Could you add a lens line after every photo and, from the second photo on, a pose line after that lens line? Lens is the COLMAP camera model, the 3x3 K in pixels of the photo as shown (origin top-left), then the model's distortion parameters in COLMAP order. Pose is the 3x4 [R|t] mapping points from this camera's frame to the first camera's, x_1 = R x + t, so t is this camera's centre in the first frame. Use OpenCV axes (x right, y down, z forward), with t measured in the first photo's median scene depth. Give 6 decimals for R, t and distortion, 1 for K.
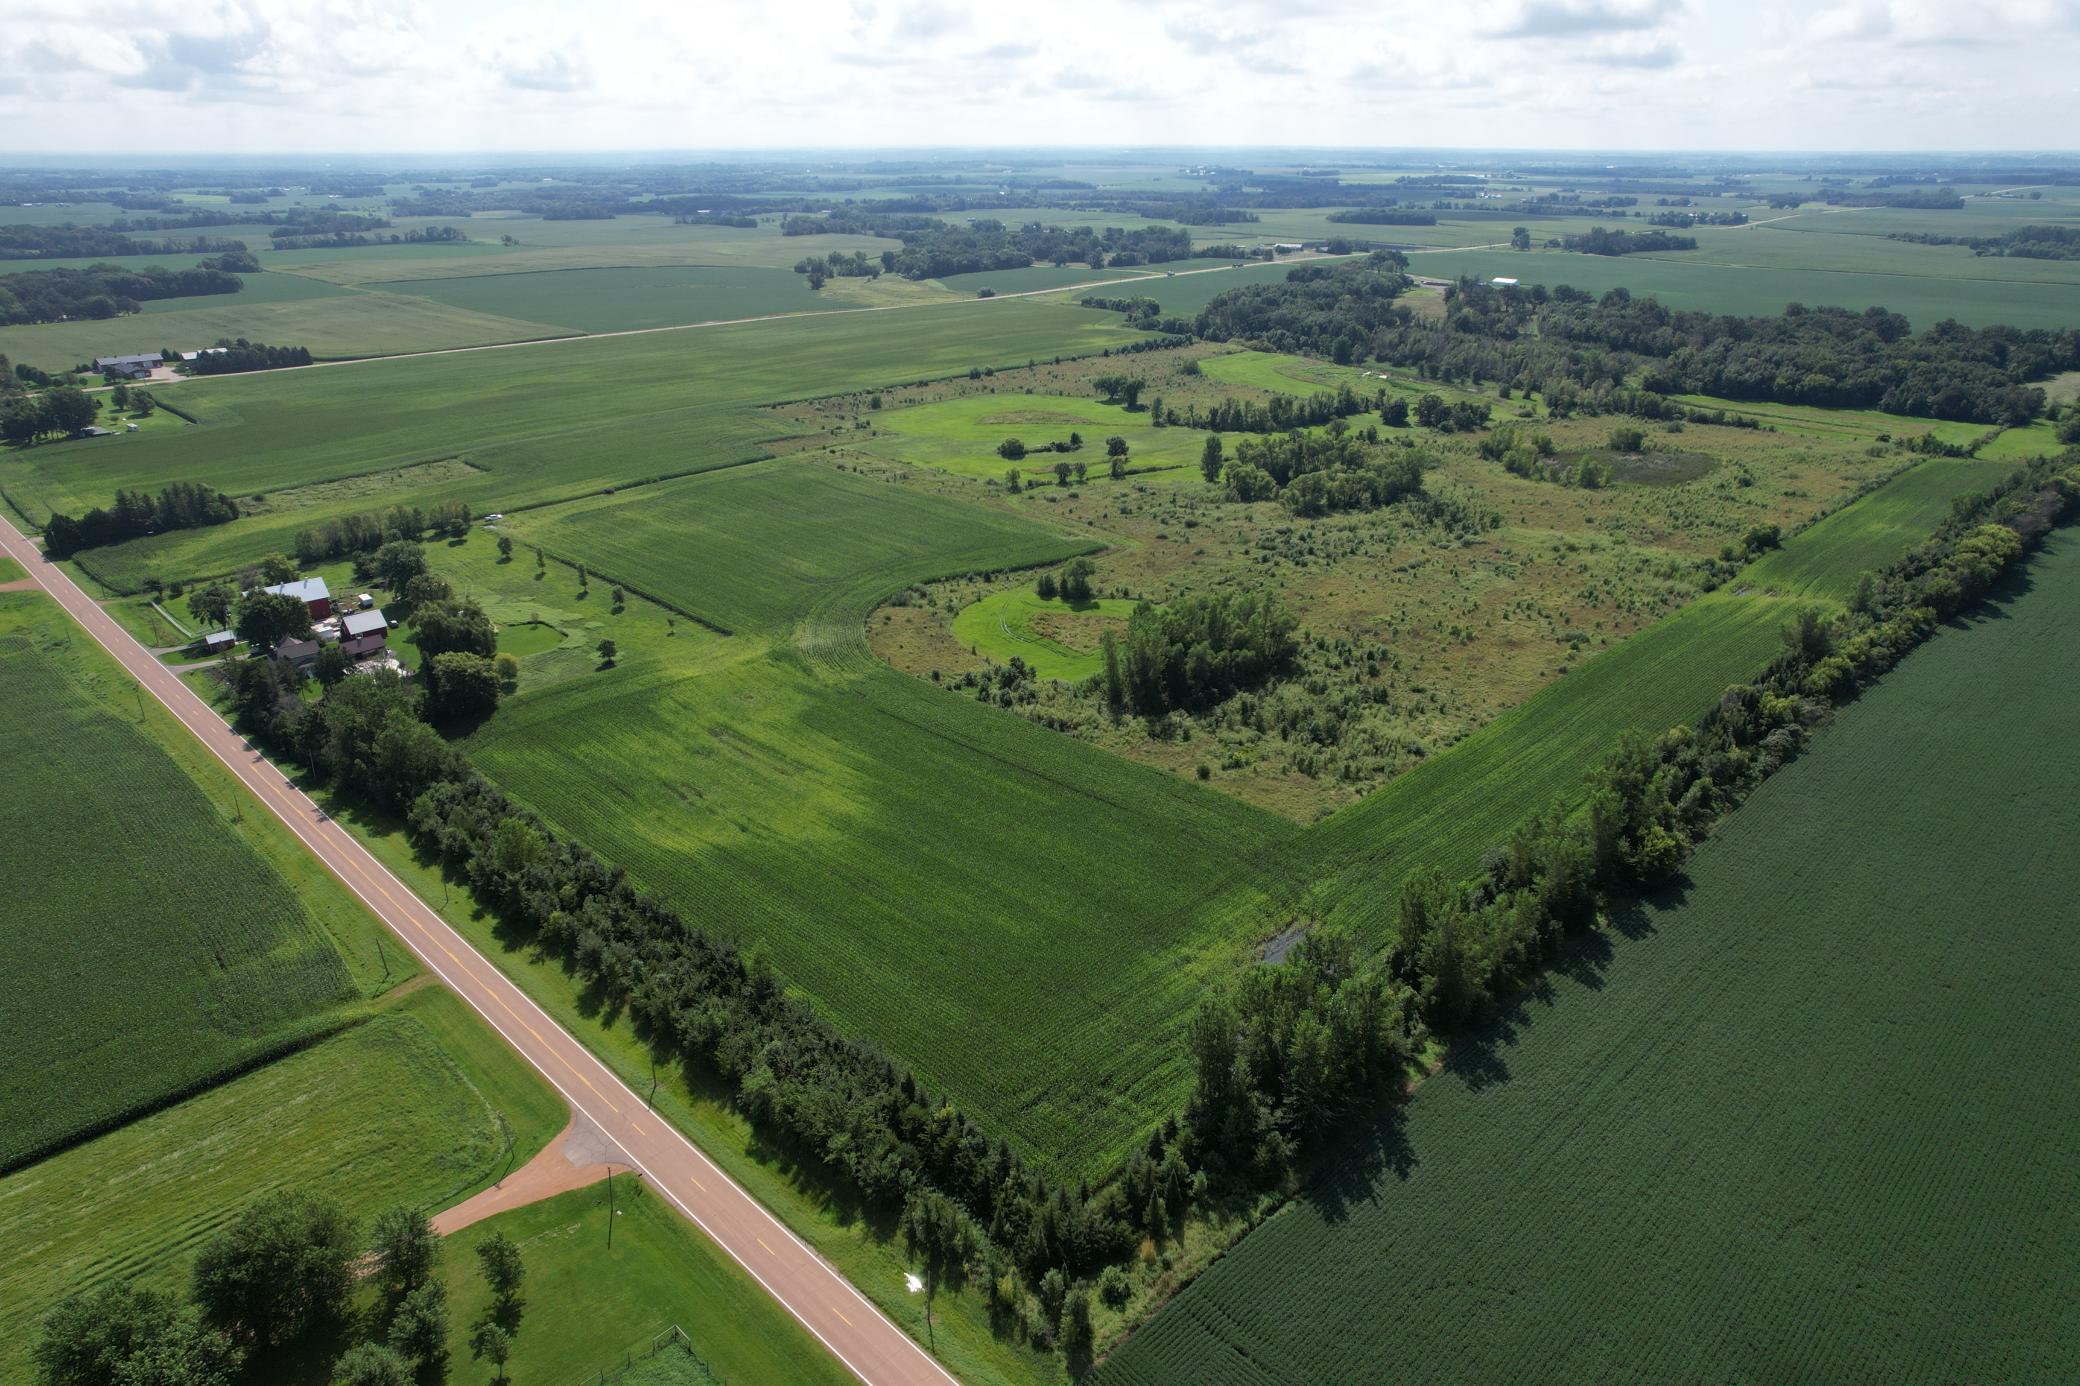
lens RADIAL K [[1330.3, 0, 1036.6], [0, 1330.3, 699.8], [0, 0, 1]] dist [-0.077790, 0.072816]
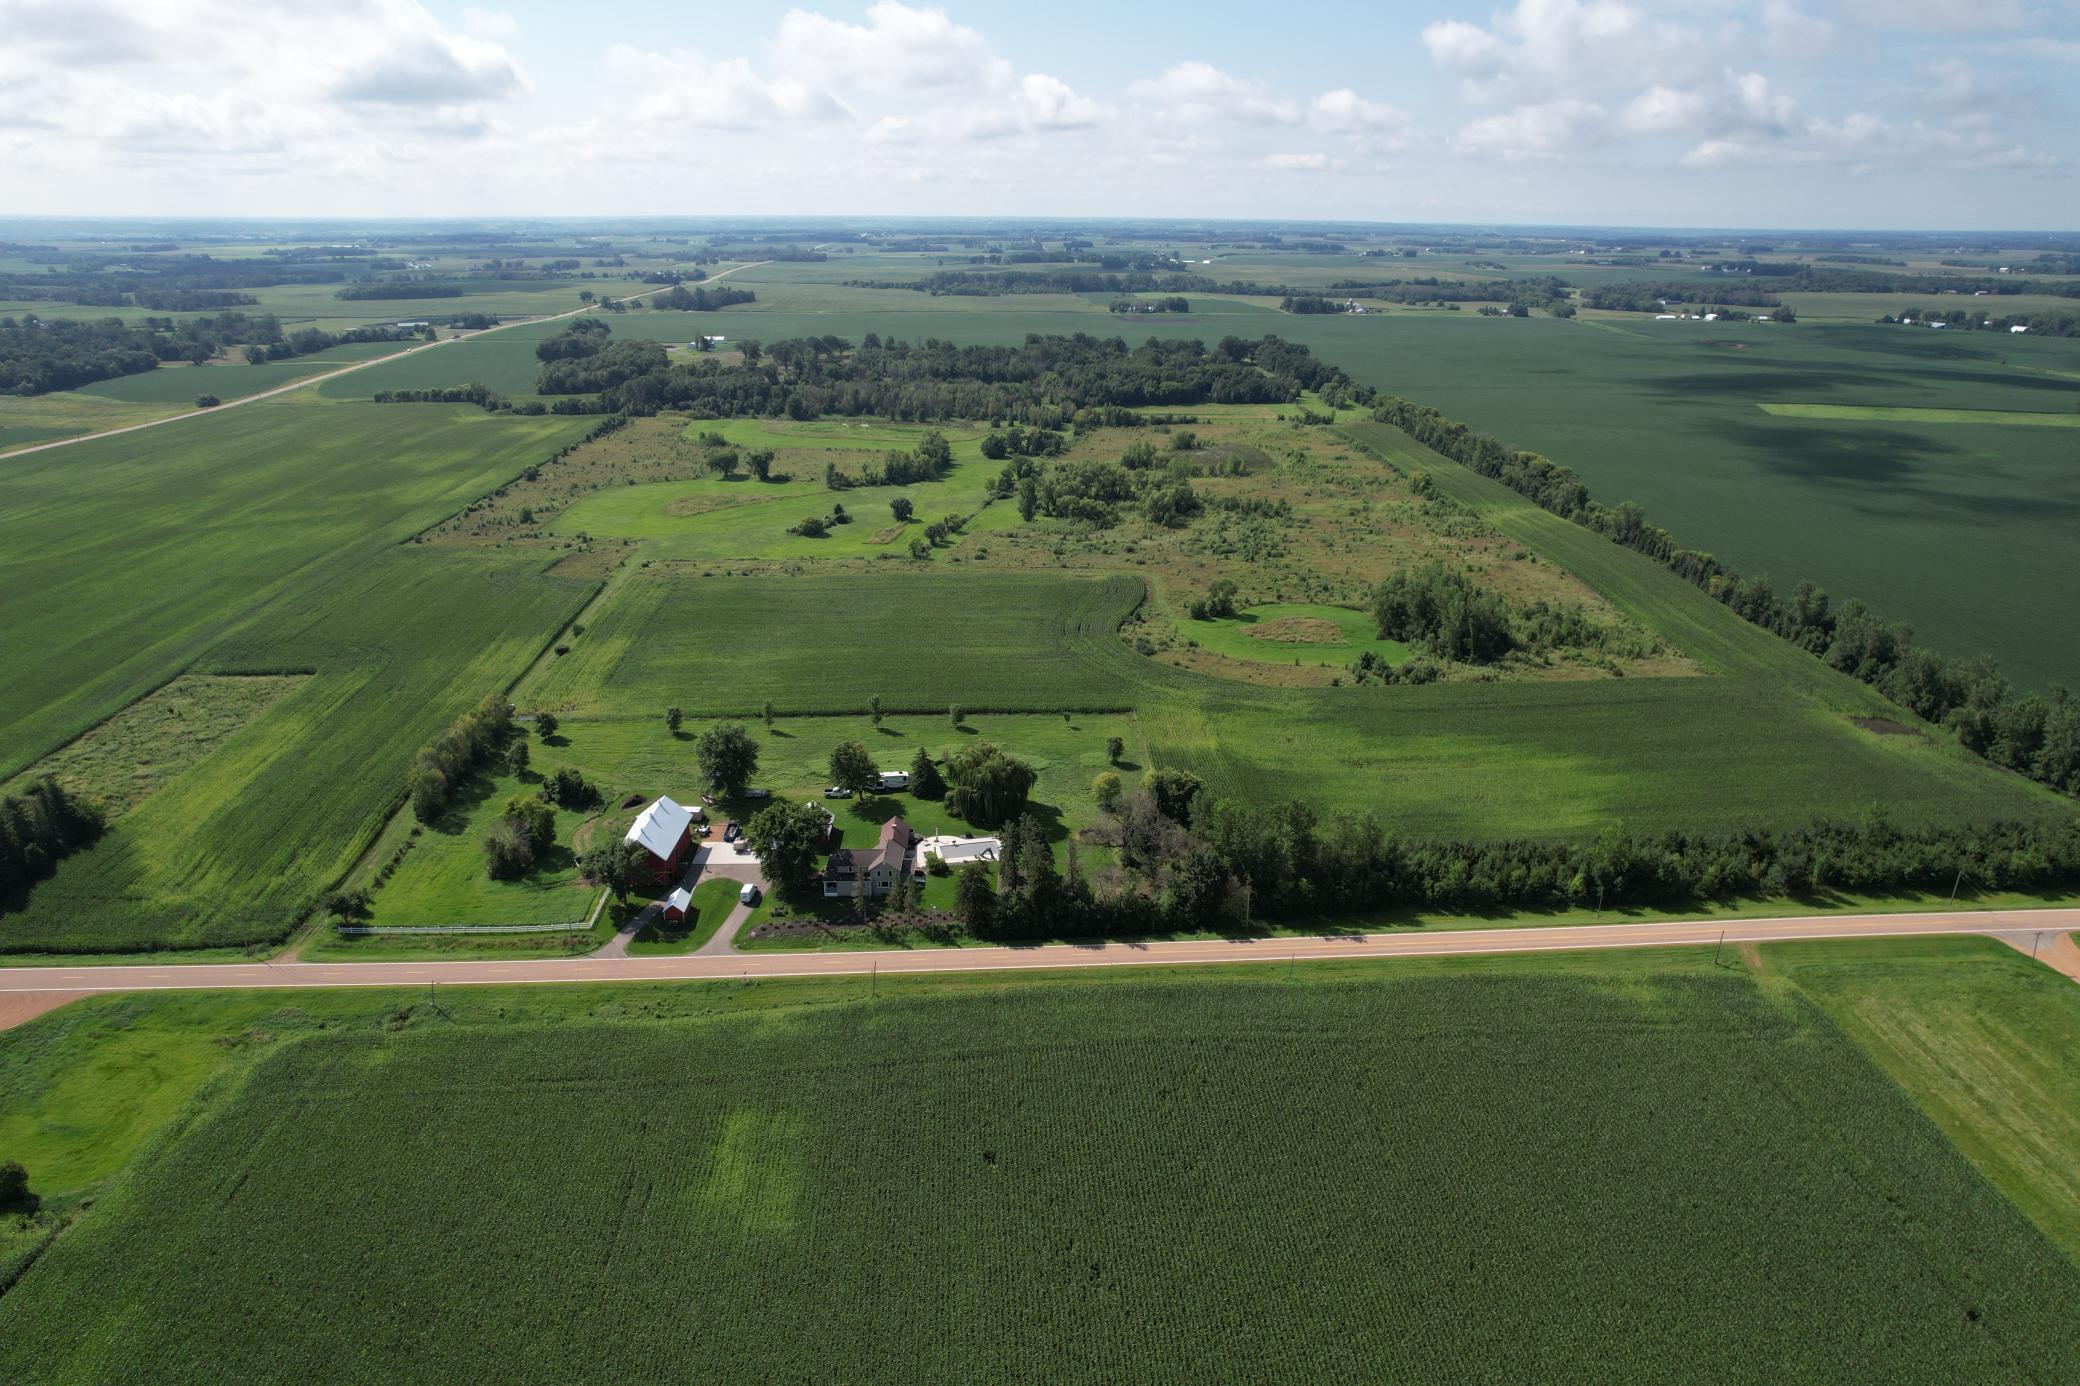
lens RADIAL K [[1330.3, 0, 1036.6], [0, 1330.3, 699.8], [0, 0, 1]] dist [-0.077790, 0.072816]
pose [[0.673810, -0.253665, 0.693998, -0.735142], [0.284460, 0.955889, 0.073203, -0.113714], [-0.681955, 0.148089, 0.716245, 0.263643]]
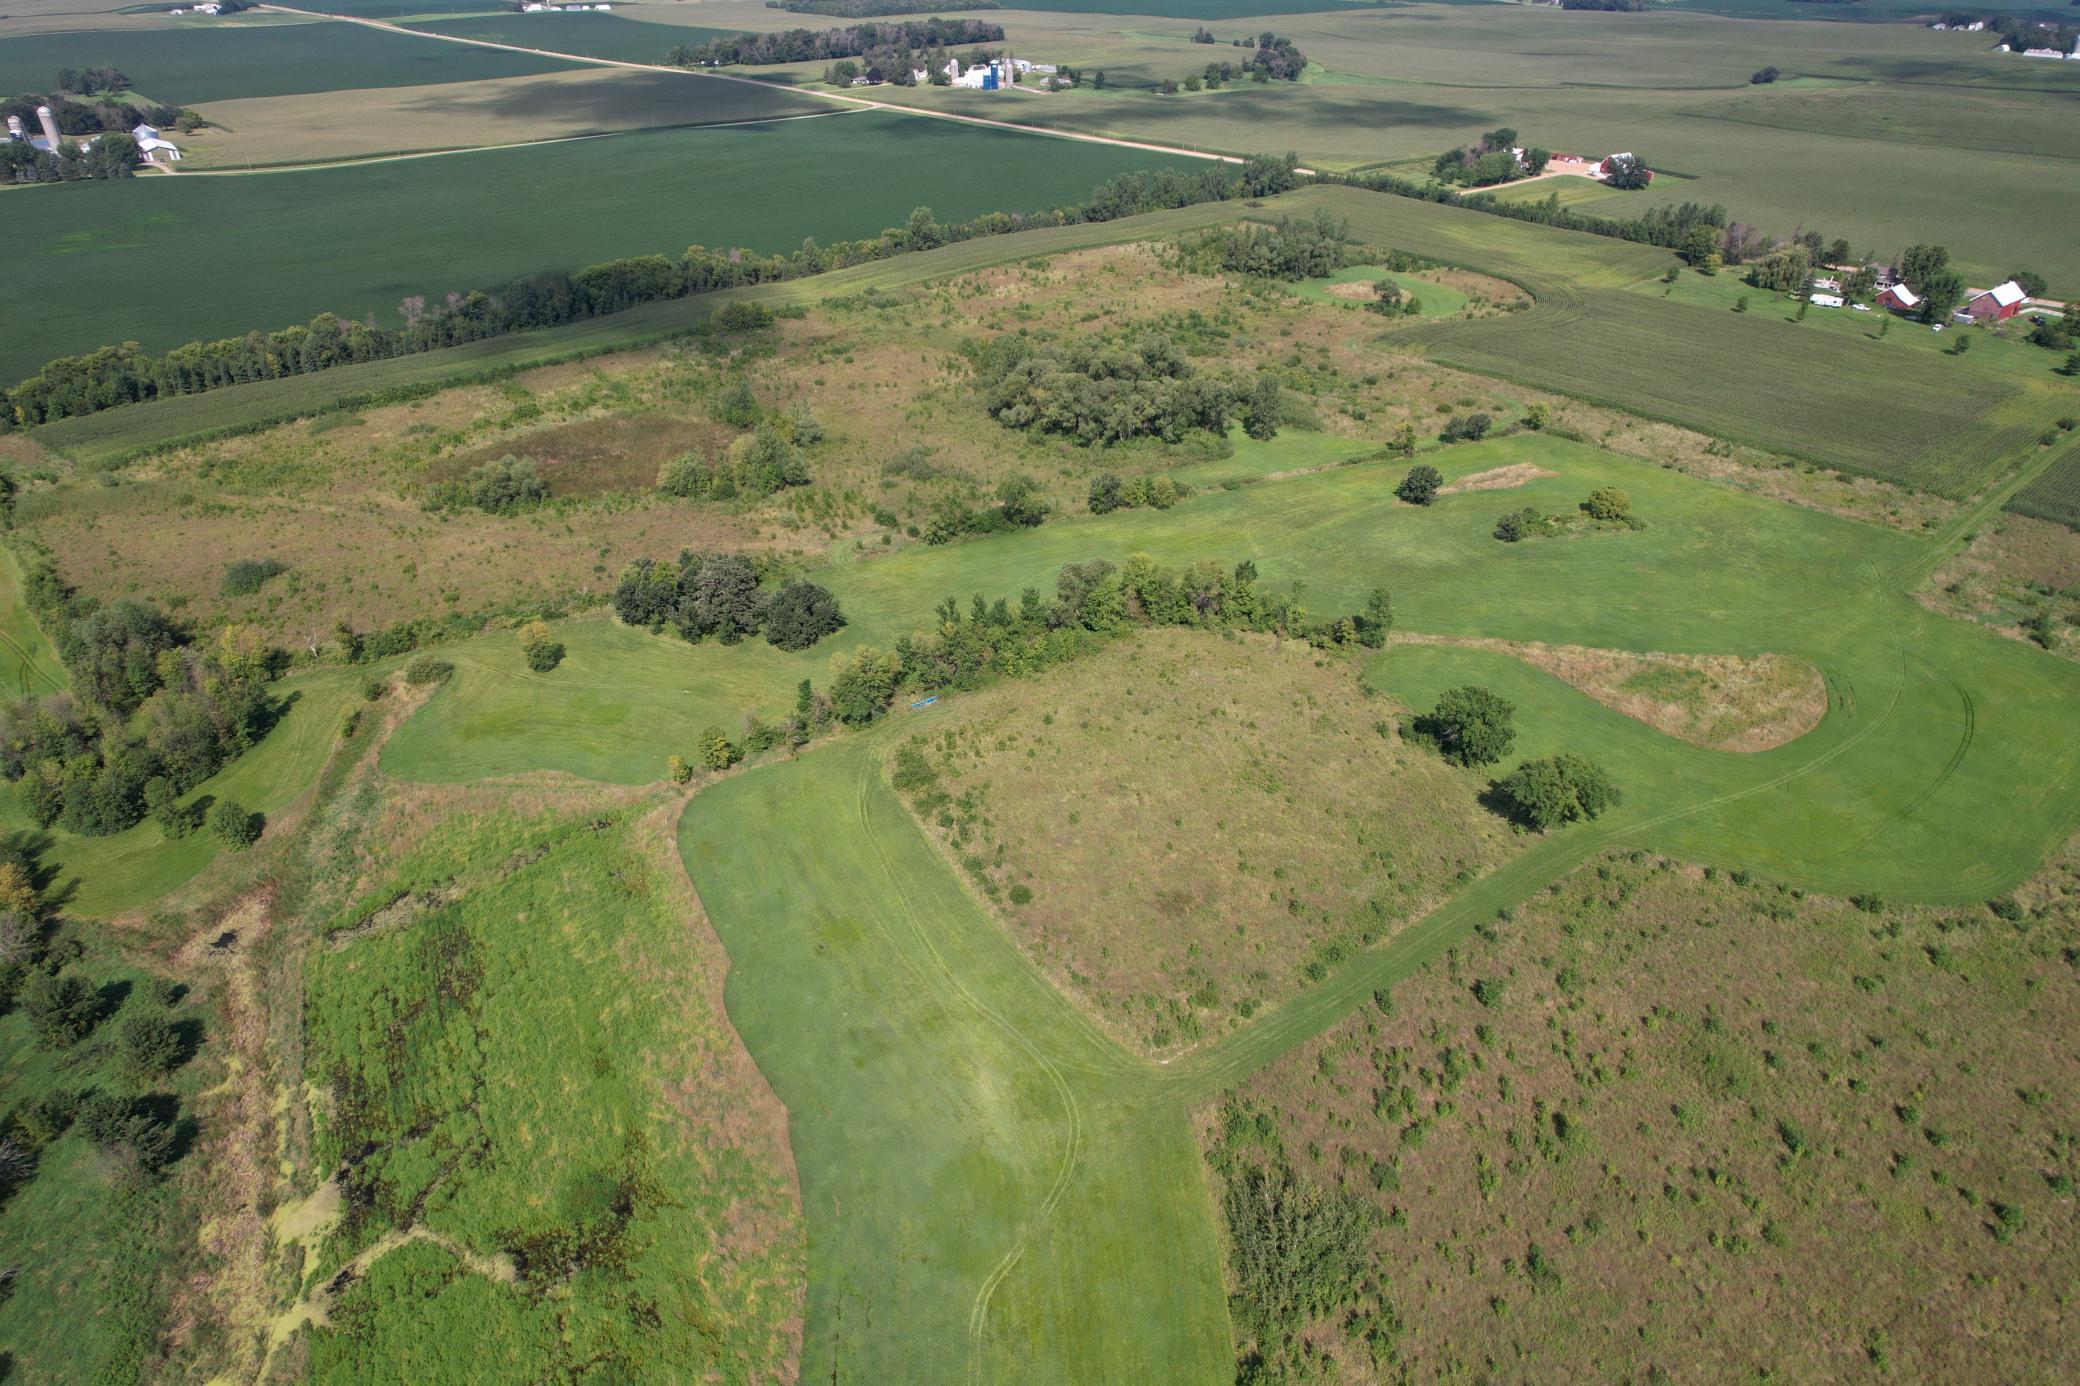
lens RADIAL K [[1330.3, 0, 1036.6], [0, 1330.3, 699.8], [0, 0, 1]] dist [-0.077790, 0.072816]
pose [[-0.998296, -0.031338, 0.049232, 0.238480], [0.021592, 0.585393, 0.810462, -0.730386], [-0.054219, 0.810144, -0.583719, 1.706200]]
